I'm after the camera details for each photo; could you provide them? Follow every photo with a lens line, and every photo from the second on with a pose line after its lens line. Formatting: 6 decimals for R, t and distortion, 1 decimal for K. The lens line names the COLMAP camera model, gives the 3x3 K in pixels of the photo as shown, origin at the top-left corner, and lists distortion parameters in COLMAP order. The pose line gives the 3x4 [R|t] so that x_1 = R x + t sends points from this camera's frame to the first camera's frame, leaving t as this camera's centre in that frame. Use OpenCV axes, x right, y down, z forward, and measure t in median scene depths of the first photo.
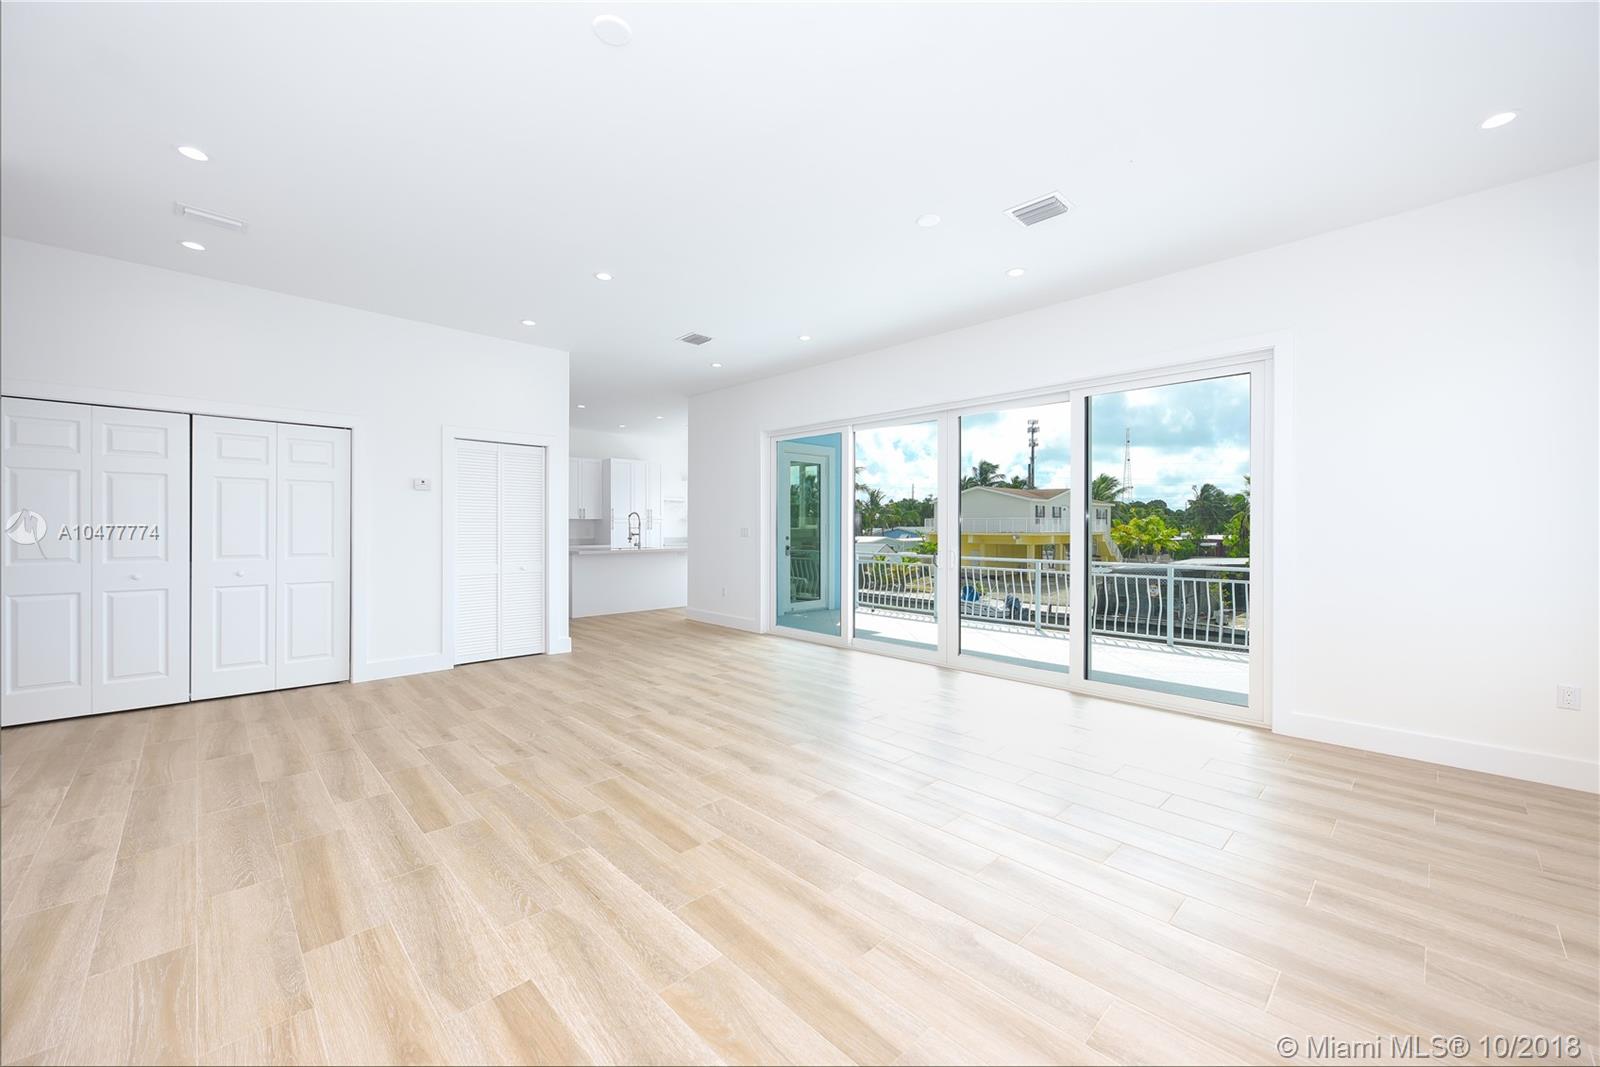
lens RADIAL K [[623.9, 0, 802.9], [0, 623.9, 528.0], [0, 0, 1]] dist [0.004914, -0.002186]
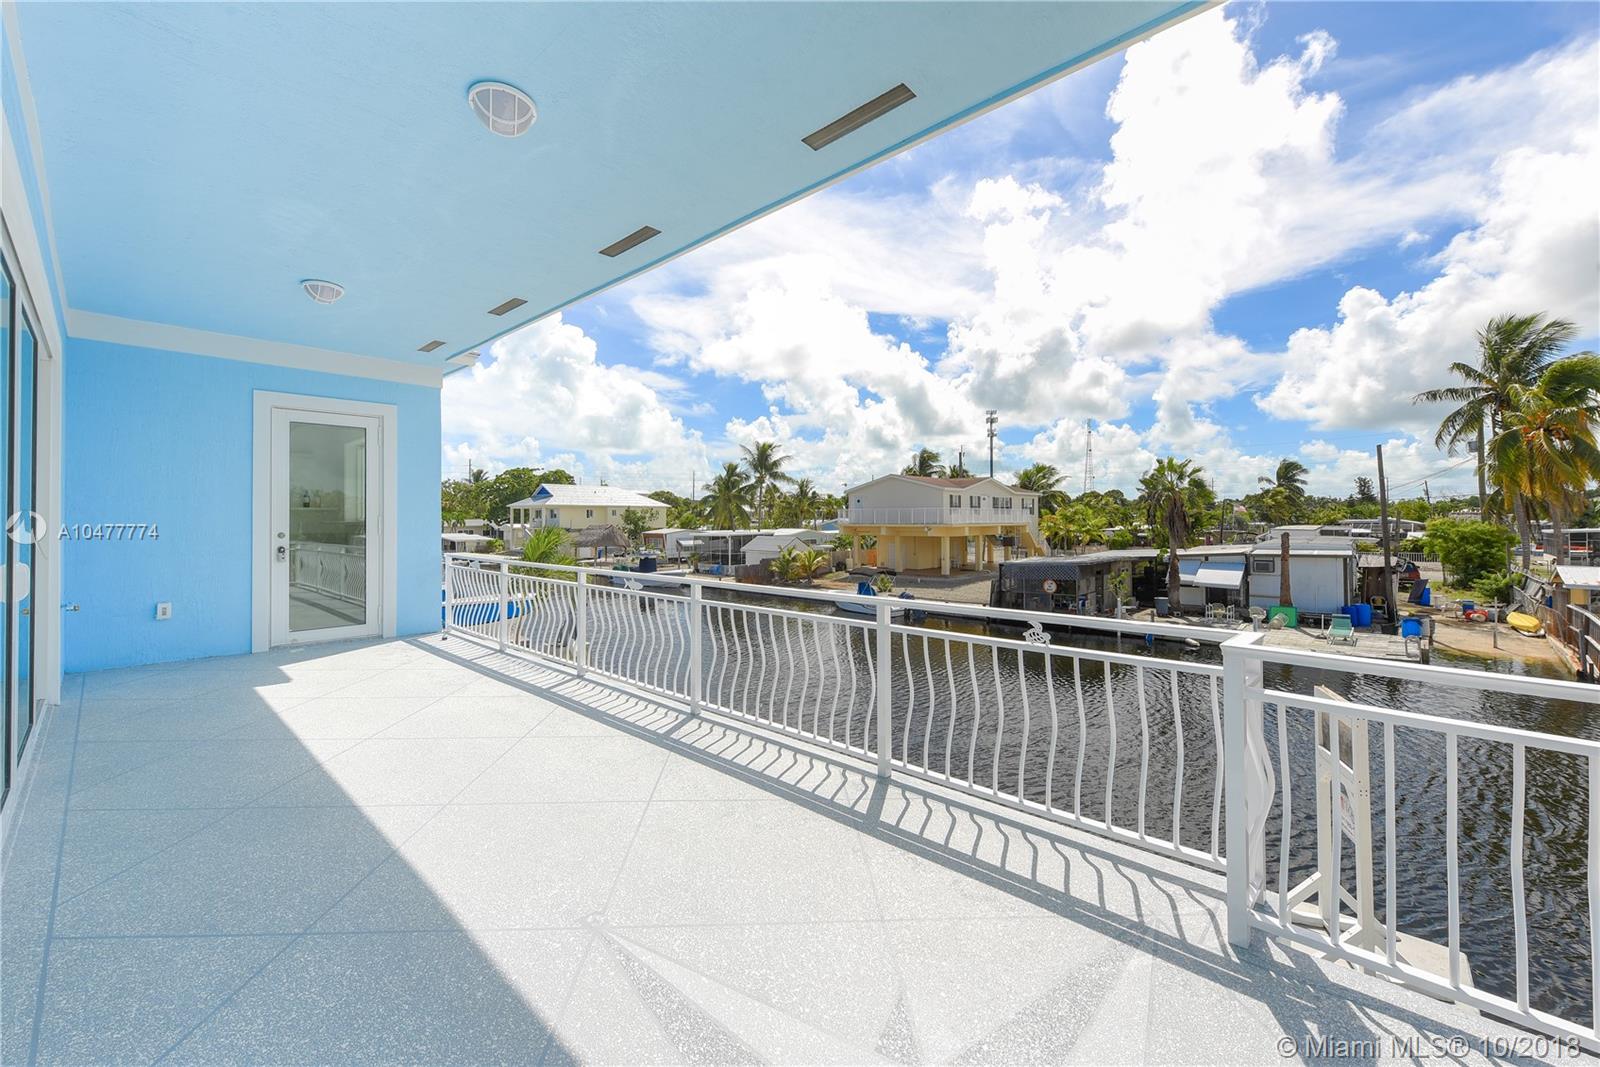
lens RADIAL K [[623.9, 0, 757.5], [0, 623.9, 517.0], [0, 0, 1]] dist [0.004914, -0.002186]
pose [[0.999911, -0.006858, 0.011476, 0.948259], [0.006918, 0.999962, -0.005215, 0.001226], [-0.011440, 0.005294, 0.999921, 1.040248]]
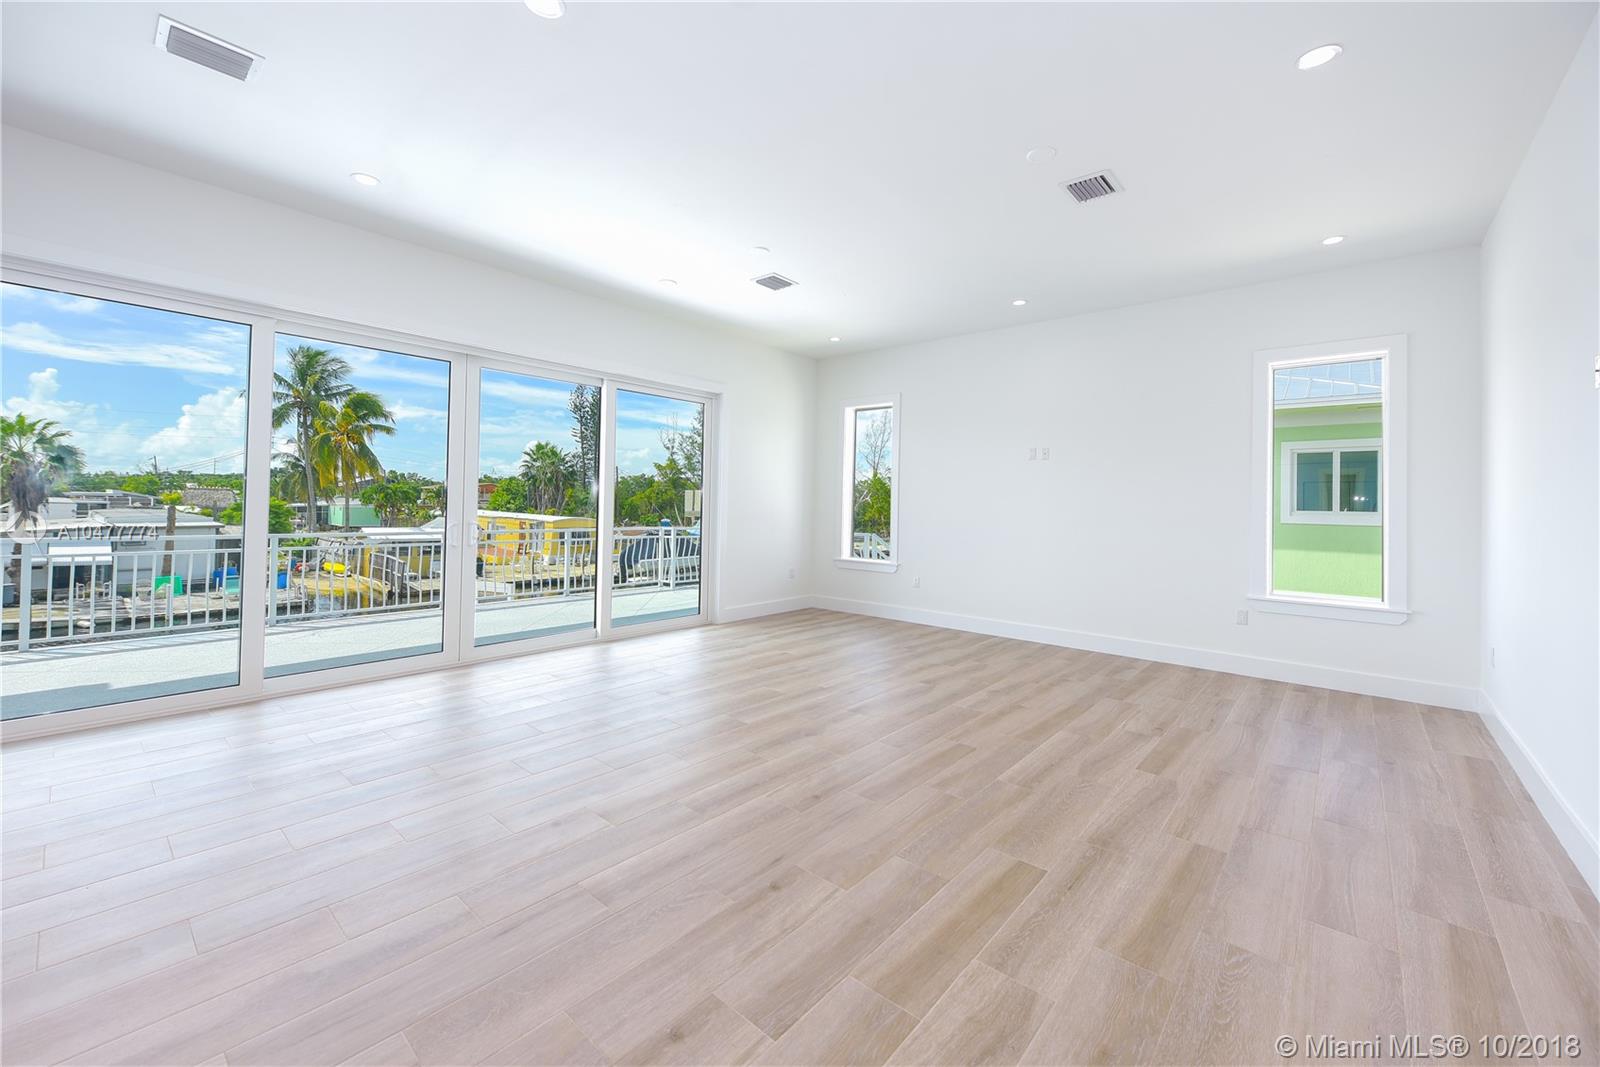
lens RADIAL K [[623.9, 0, 799.9], [0, 623.9, 503.2], [0, 0, 1]] dist [0.004914, -0.002186]
pose [[-0.077767, -0.004602, 0.996961, -1.270098], [-0.018143, 0.999830, 0.003200, -0.004139], [-0.996806, -0.017839, -0.077838, 1.260769]]
